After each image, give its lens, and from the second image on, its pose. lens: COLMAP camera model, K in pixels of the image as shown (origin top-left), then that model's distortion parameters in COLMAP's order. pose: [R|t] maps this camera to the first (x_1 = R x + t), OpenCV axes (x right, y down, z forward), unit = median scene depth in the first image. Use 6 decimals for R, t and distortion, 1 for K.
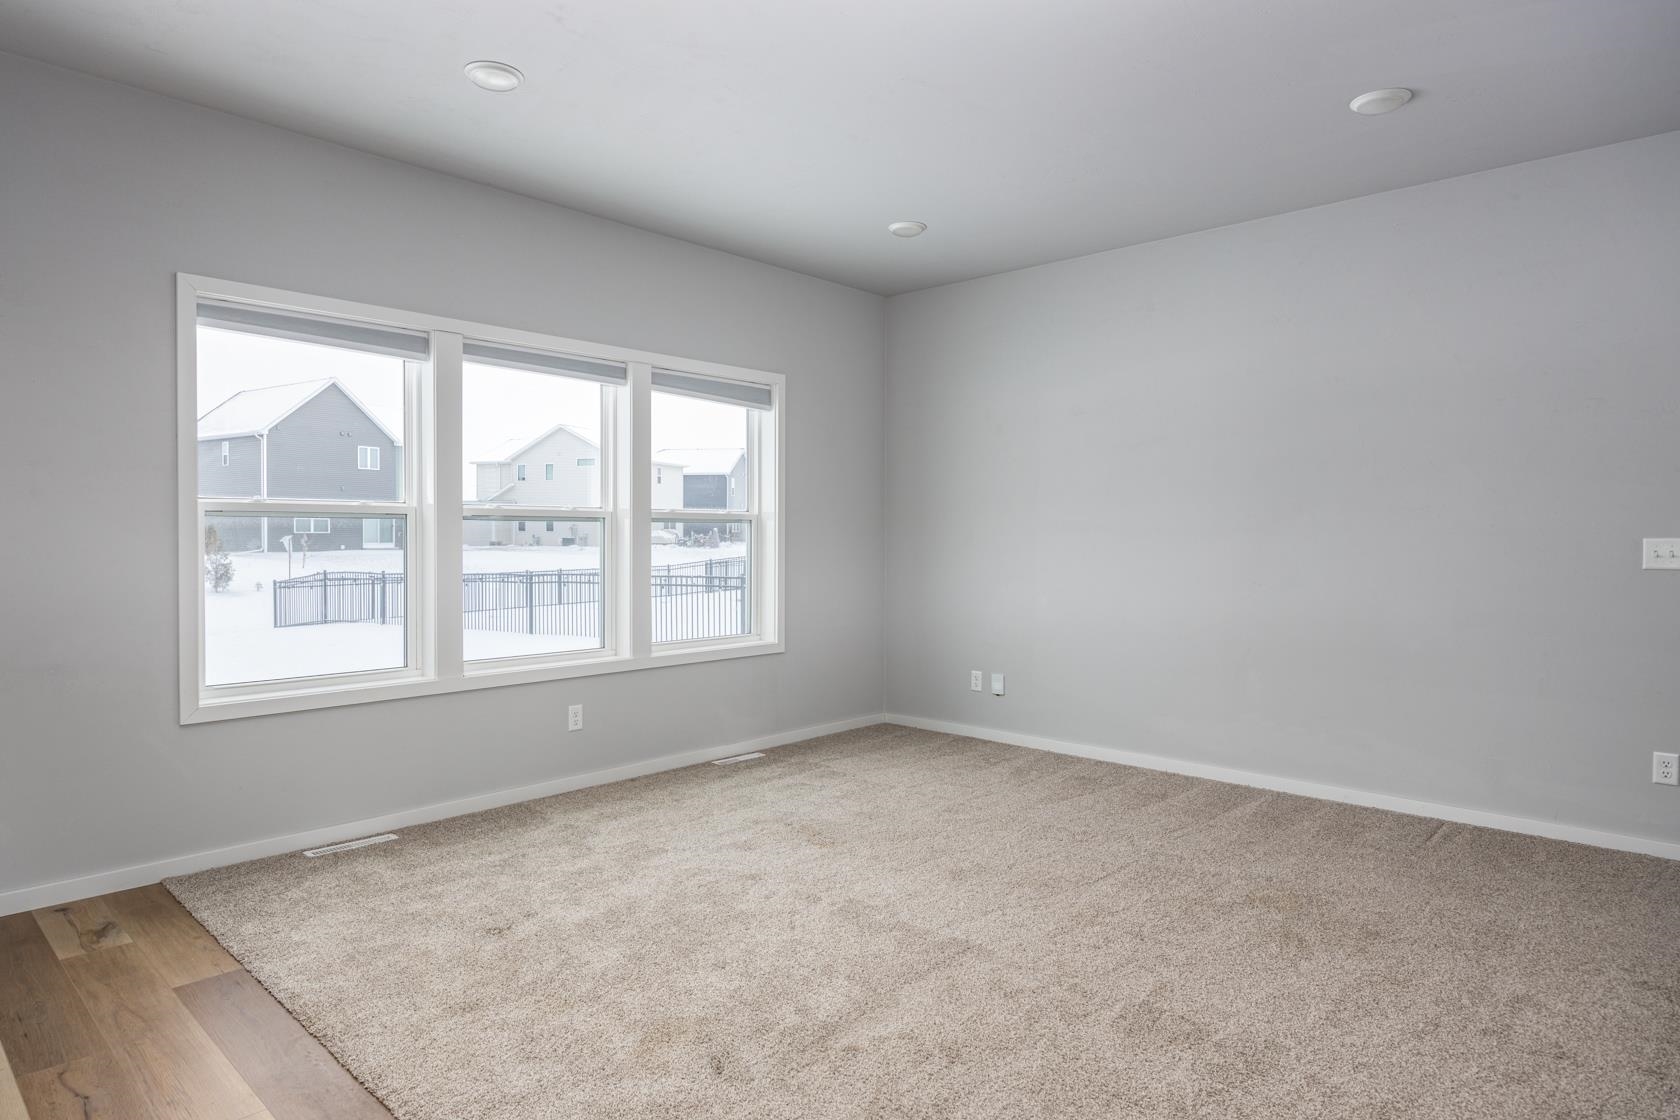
lens RADIAL K [[988.3, 0, 840.1], [0, 988.3, 556.9], [0, 0, 1]] dist [0.006666, -0.000161]
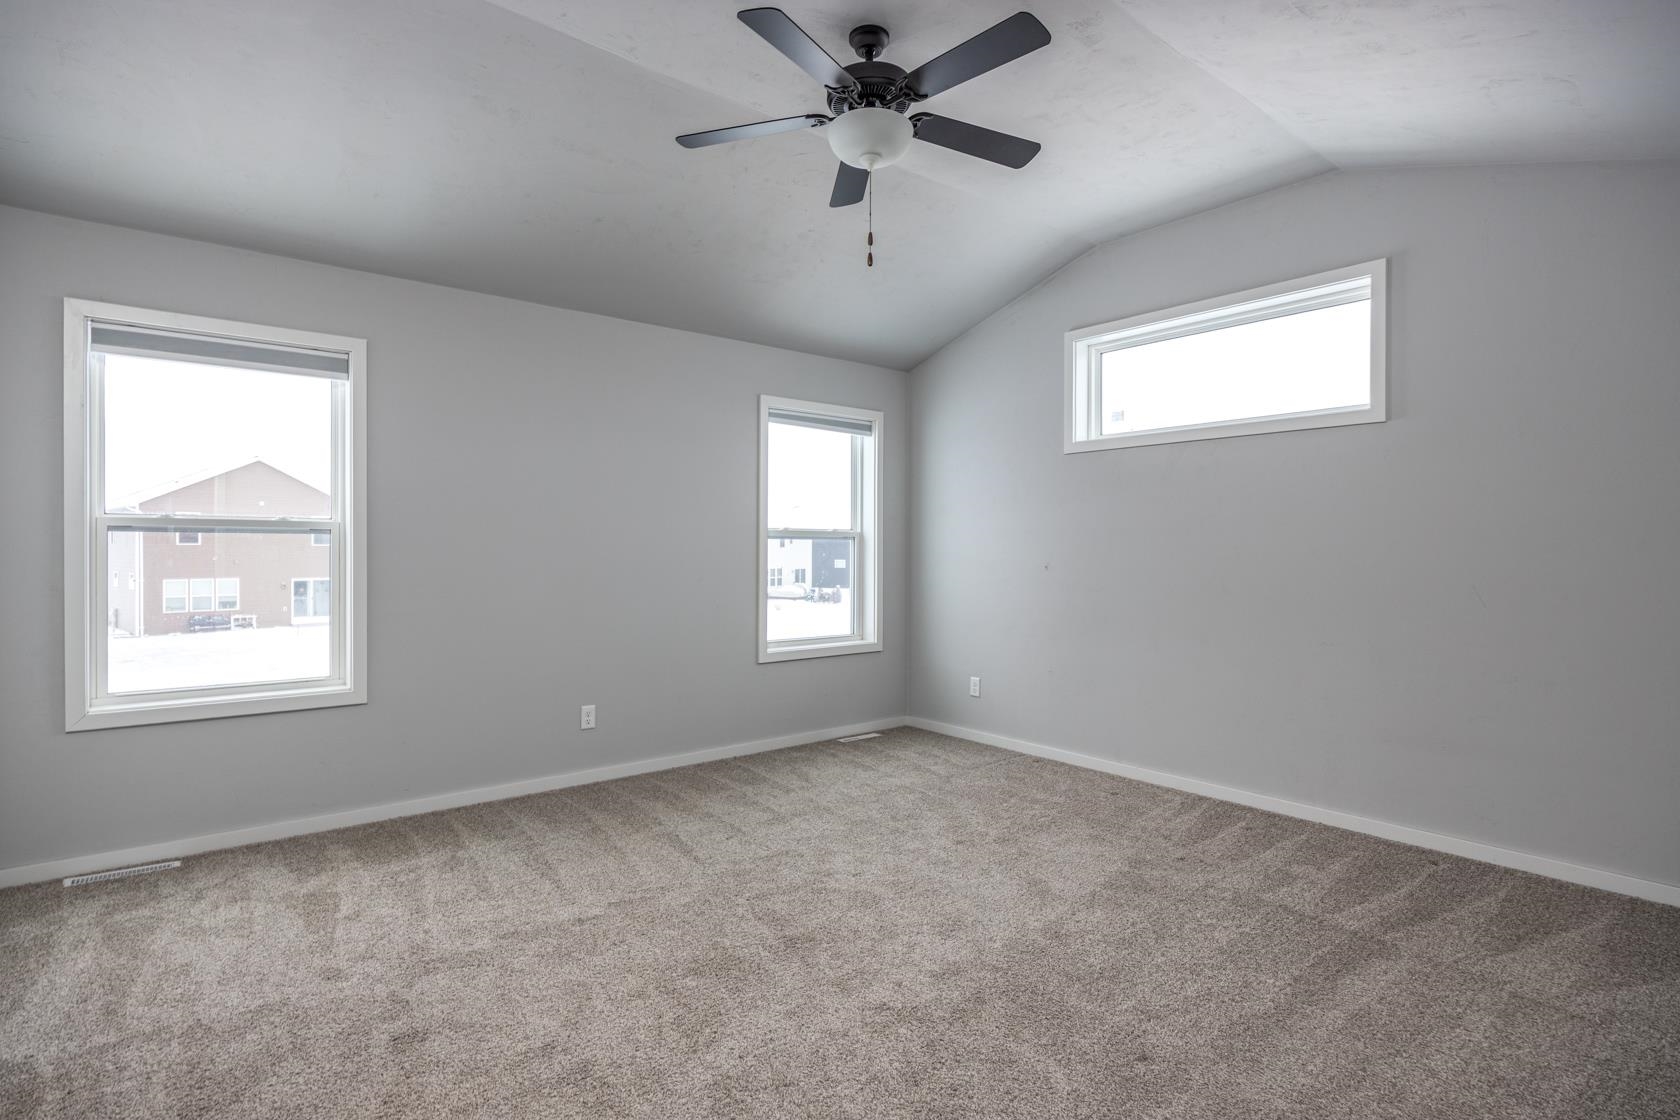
lens RADIAL K [[828.8, 0, 839.5], [0, 828.8, 558.7], [0, 0, 1]] dist [-0.021464, 0.000625]
pose [[0.990954, 0.003145, -0.134167, 0.127798], [-0.004688, 0.999926, -0.011191, -0.002760], [0.134122, 0.011718, 0.990896, 0.135410]]
